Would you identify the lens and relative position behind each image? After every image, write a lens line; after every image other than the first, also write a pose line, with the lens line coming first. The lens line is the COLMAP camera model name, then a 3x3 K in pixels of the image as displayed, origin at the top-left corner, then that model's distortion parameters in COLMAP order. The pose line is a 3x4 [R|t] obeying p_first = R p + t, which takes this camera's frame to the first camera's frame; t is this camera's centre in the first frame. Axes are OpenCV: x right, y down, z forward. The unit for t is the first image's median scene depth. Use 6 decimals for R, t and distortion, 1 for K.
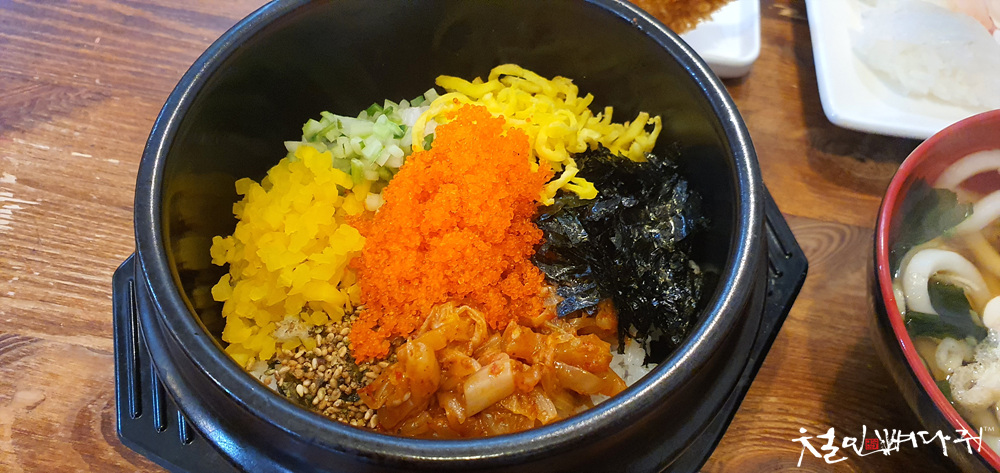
lens RADIAL K [[737.7, 0, 500.0], [0, 737.7, 236.5], [0, 0, 1]] dist [0.003458, 0.004386]
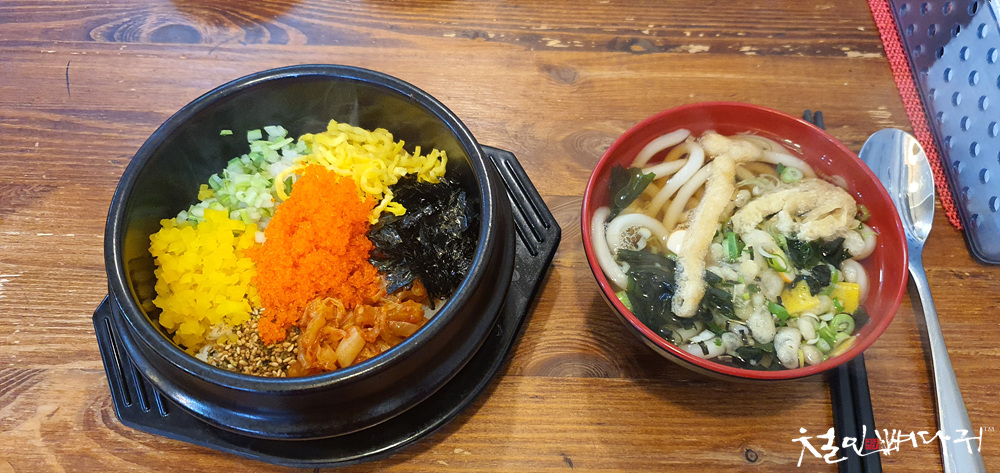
lens RADIAL K [[737.7, 0, 500.0], [0, 737.7, 236.5], [0, 0, 1]] dist [0.003458, 0.004386]
pose [[0.982997, -0.163857, 0.082871, 0.174186], [0.160656, 0.986031, 0.043969, -0.037922], [-0.088918, -0.029908, 0.995590, -0.518413]]
